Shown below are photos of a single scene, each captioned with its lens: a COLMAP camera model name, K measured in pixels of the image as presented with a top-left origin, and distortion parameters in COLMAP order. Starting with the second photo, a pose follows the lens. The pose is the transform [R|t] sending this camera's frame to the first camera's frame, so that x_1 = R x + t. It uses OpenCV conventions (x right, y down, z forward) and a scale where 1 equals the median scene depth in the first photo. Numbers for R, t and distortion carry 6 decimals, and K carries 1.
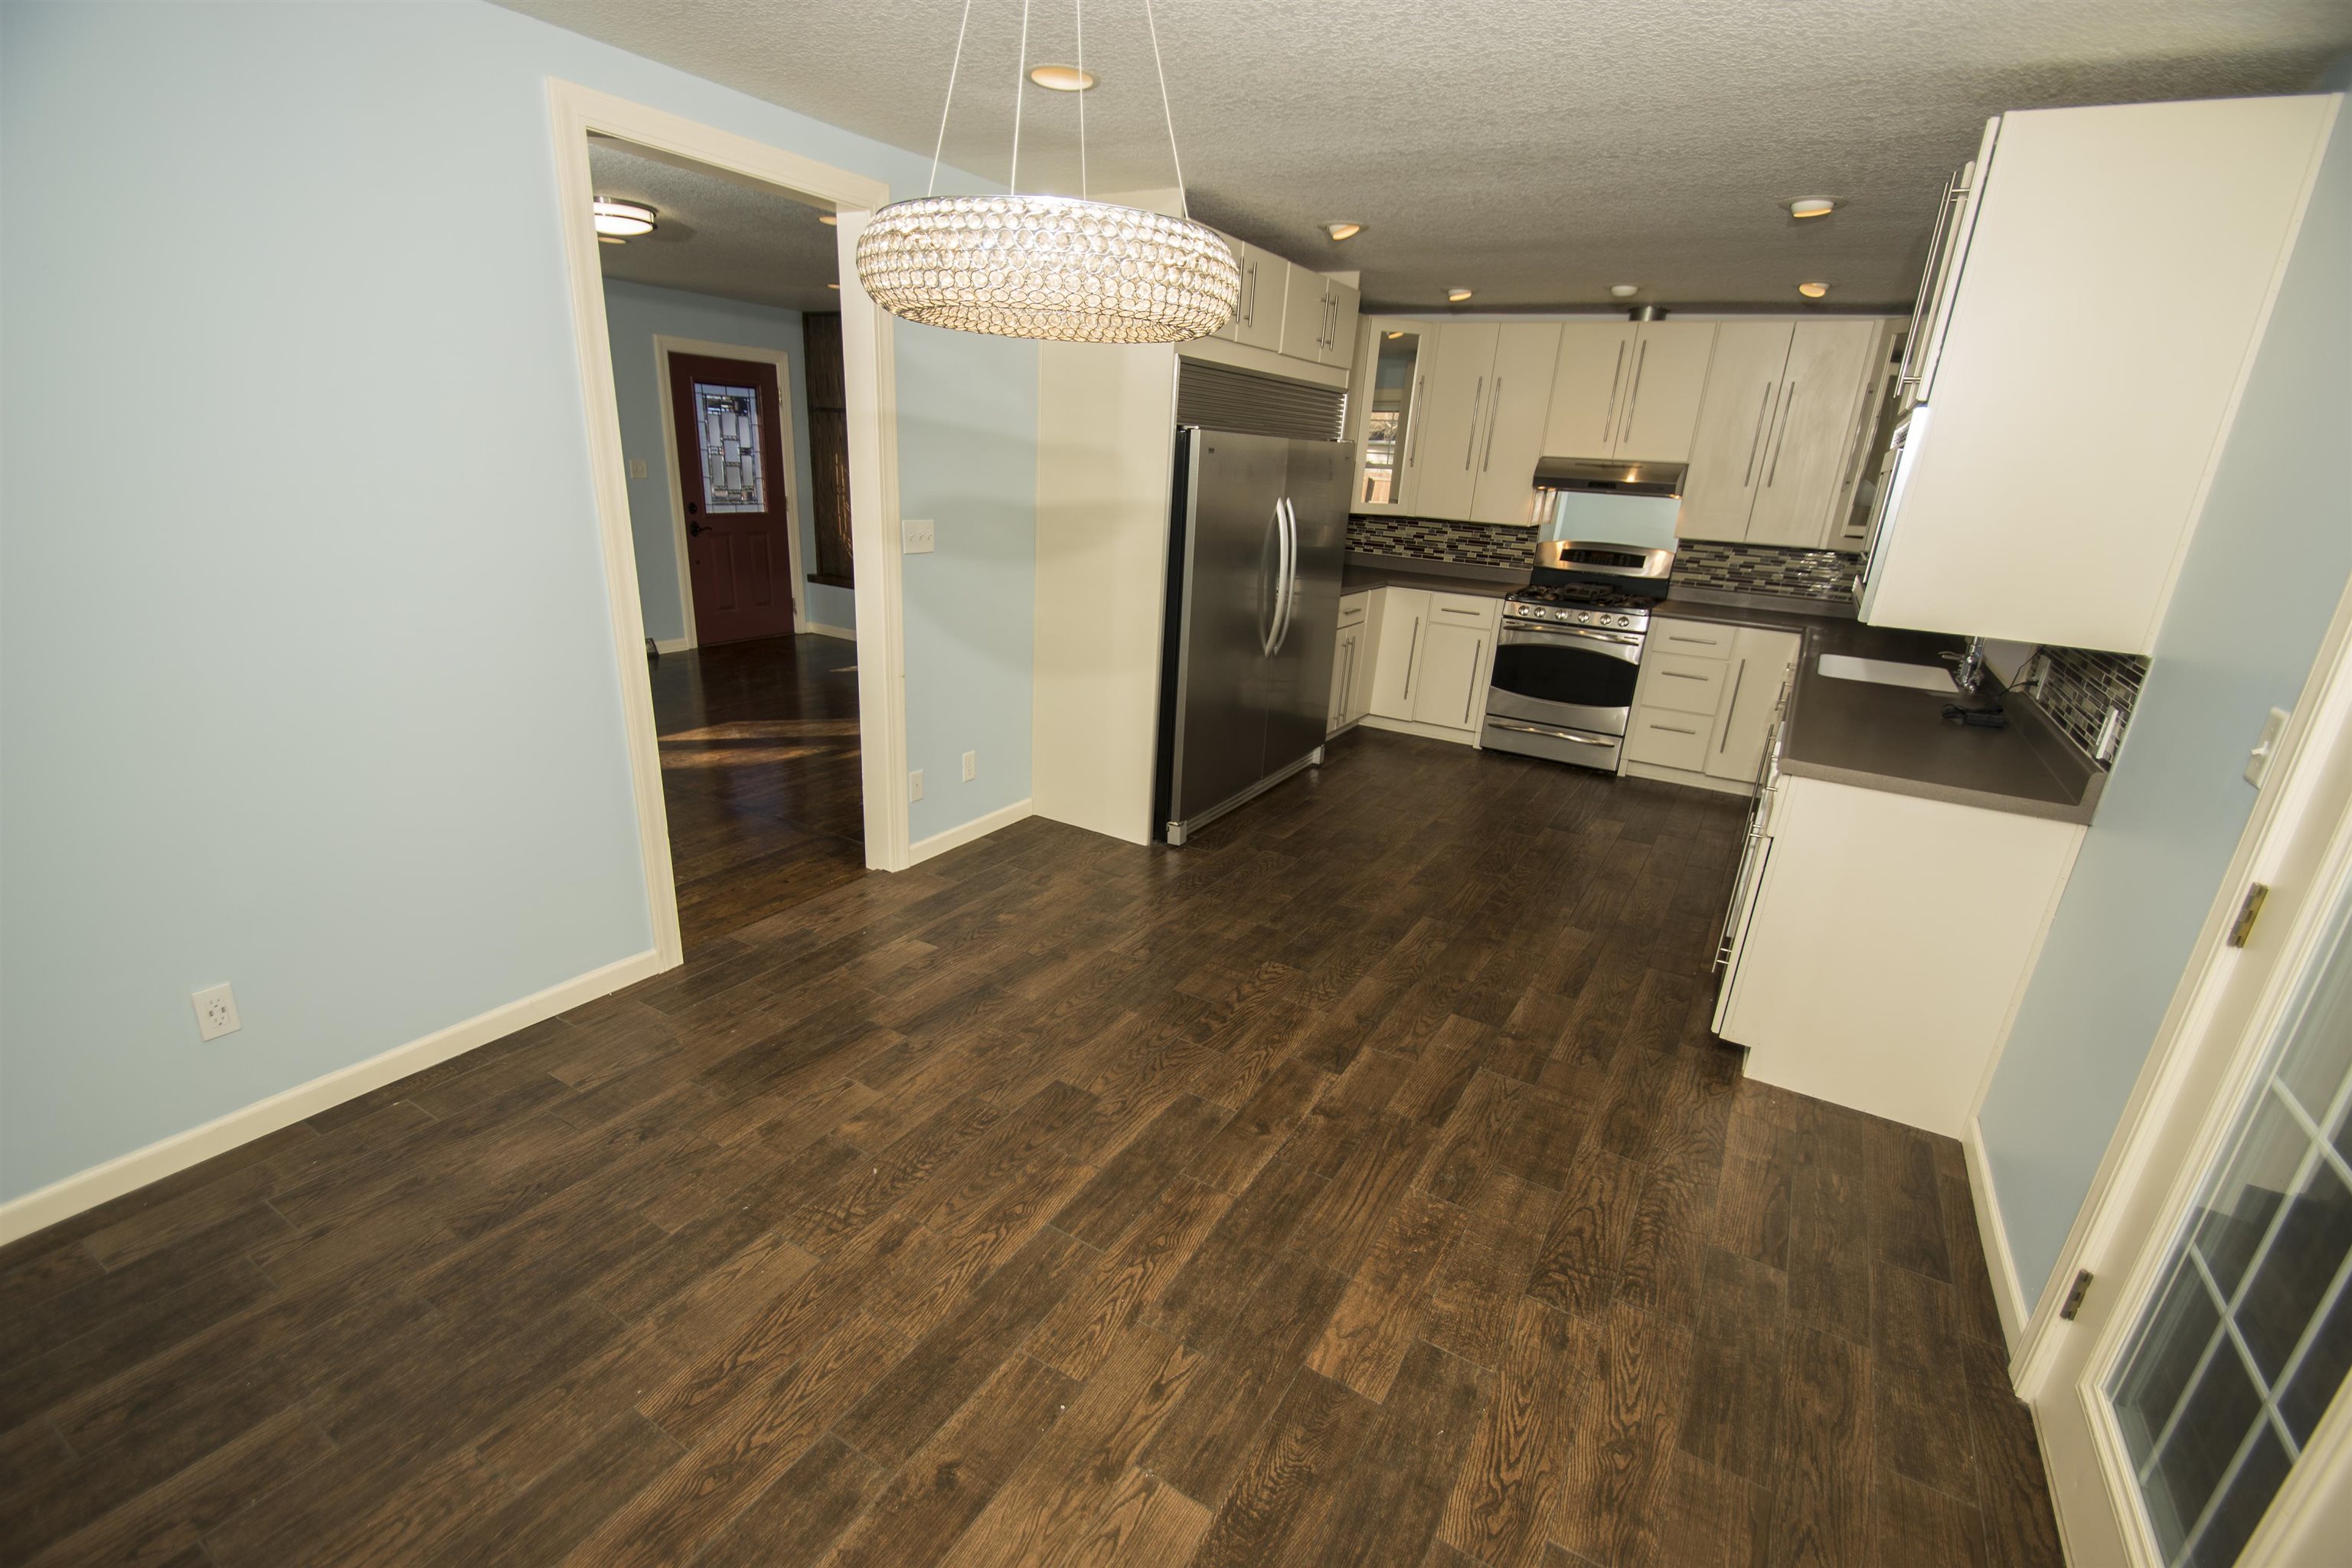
lens RADIAL K [[1038.4, 0, 1162.9], [0, 1038.4, 838.8], [0, 0, 1]] dist [0.013766, -0.018607]
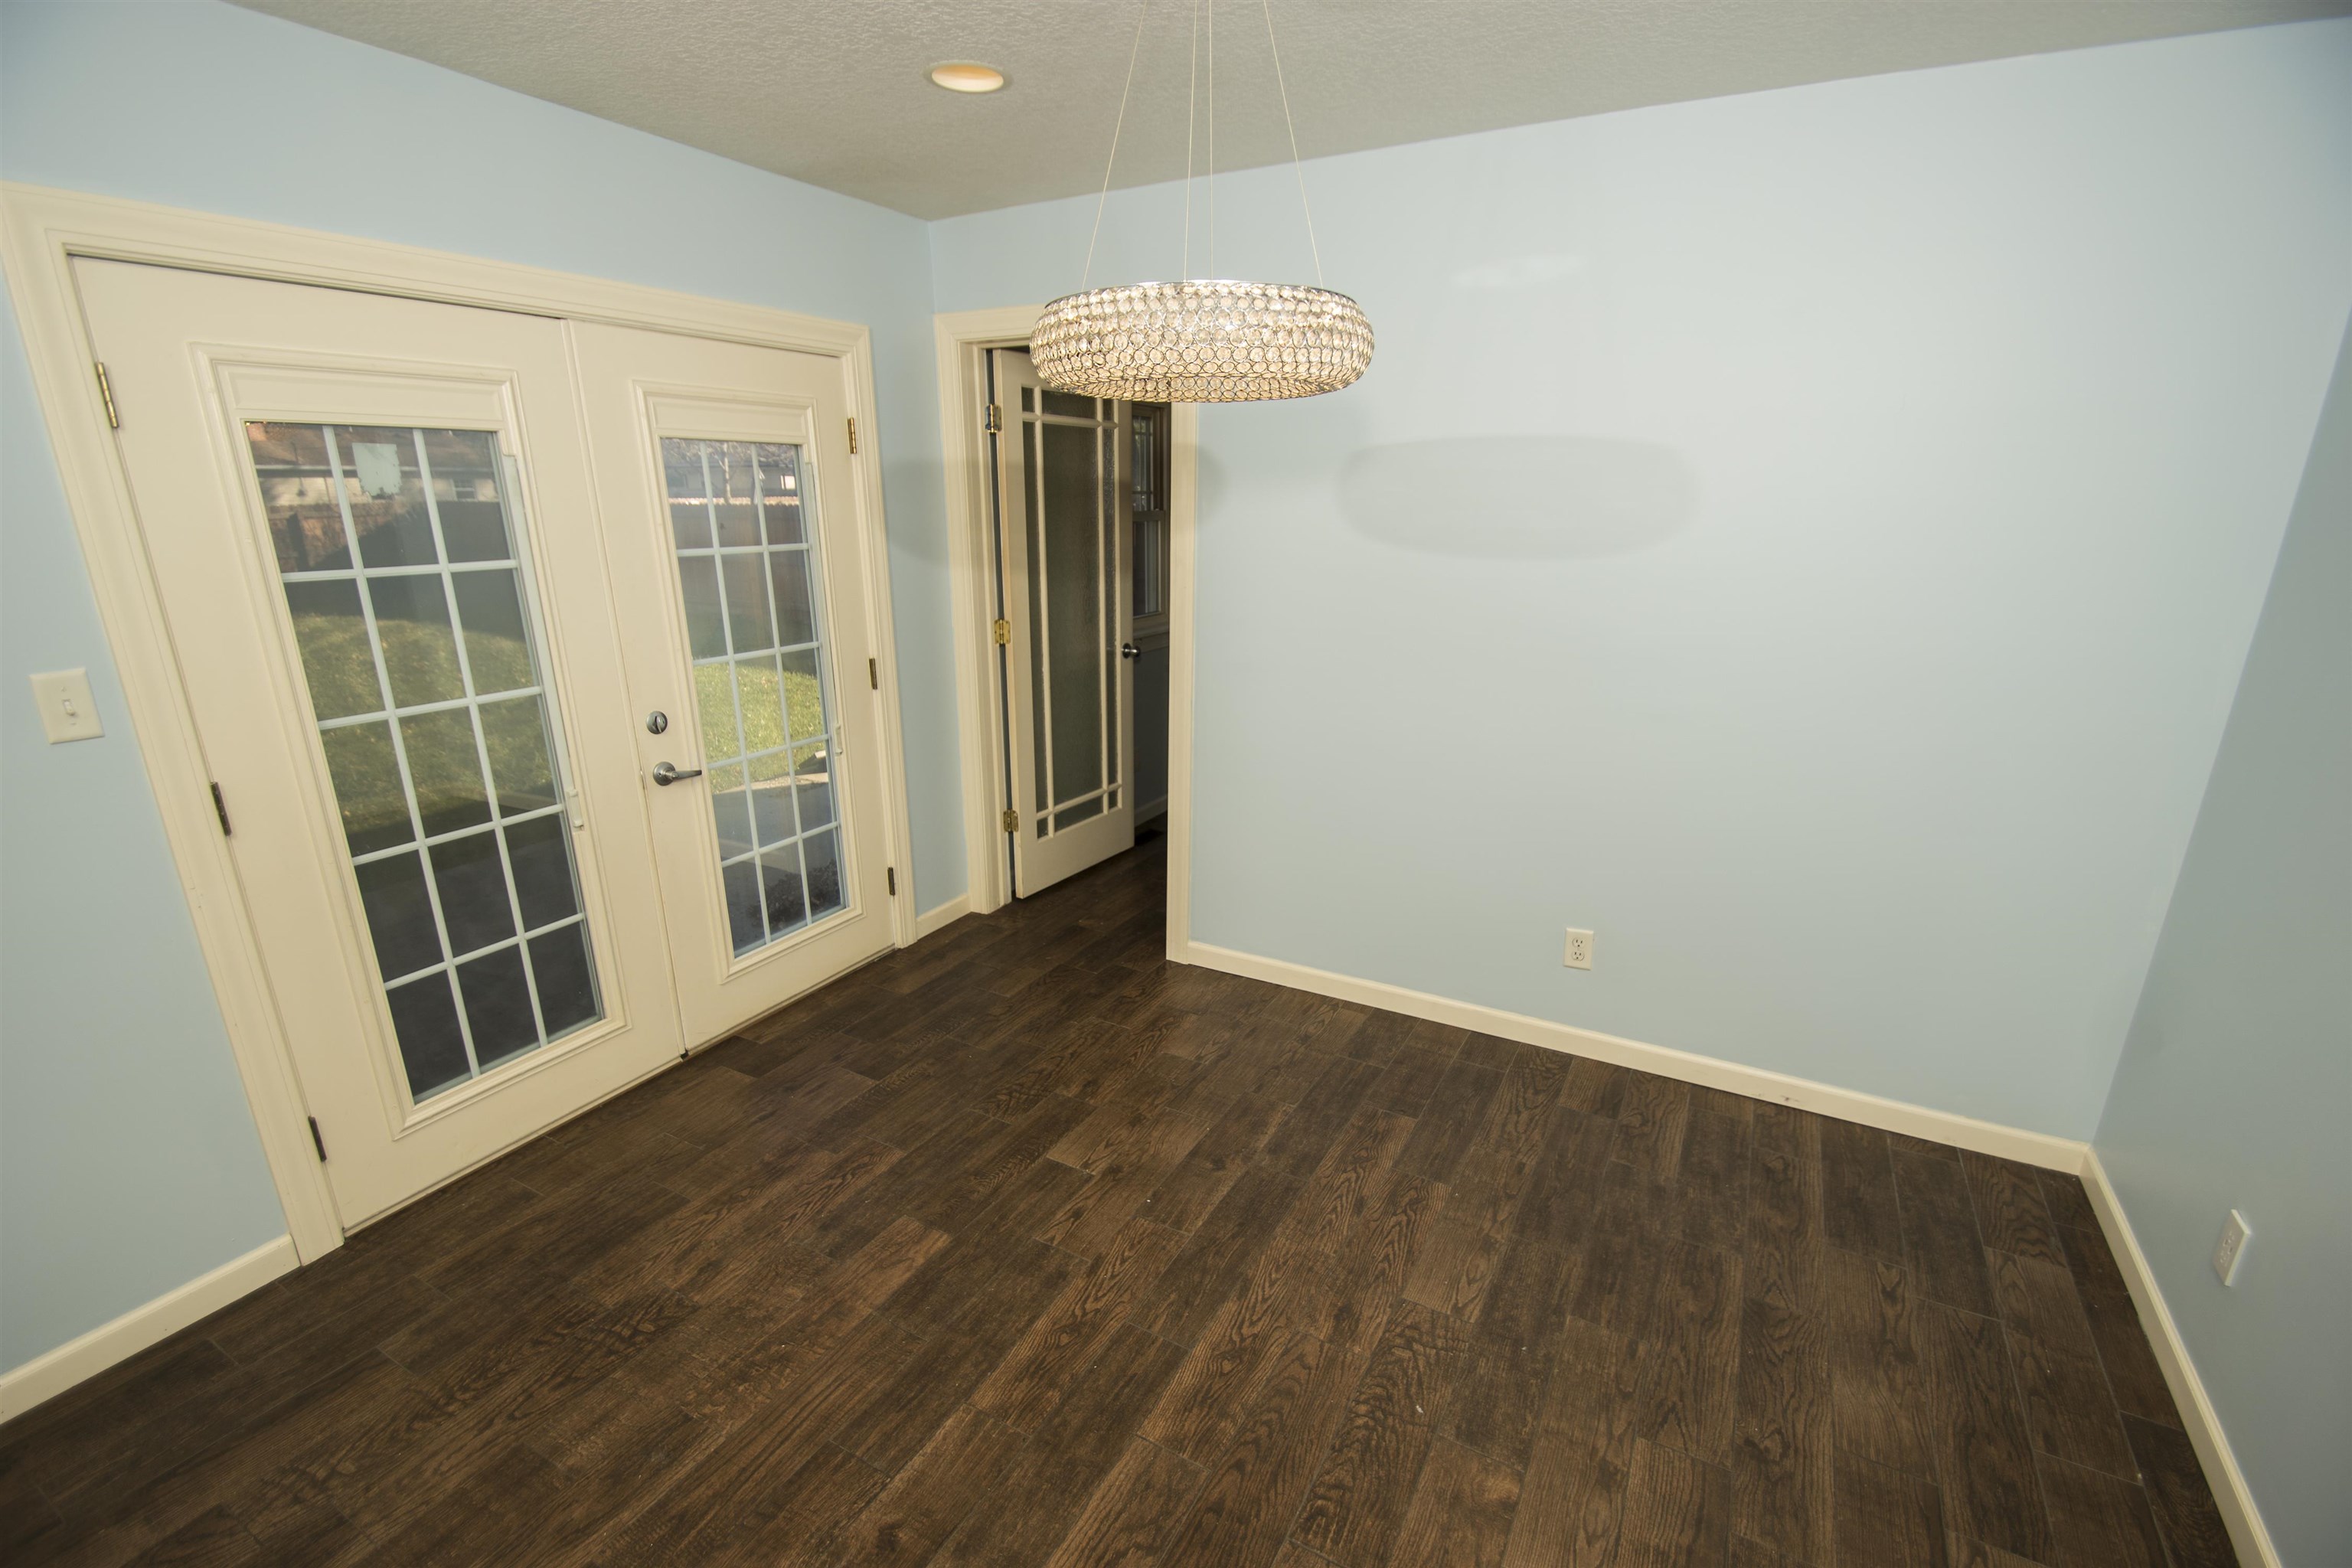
lens RADIAL K [[1038.3, 0, 1159.2], [0, 1038.3, 834.4], [0, 0, 1]] dist [0.021856, -0.023809]
pose [[-0.998142, -0.044876, -0.041220, -0.026018], [-0.060773, 0.782309, 0.619918, -0.517498], [0.004428, 0.621271, -0.783583, 1.379593]]
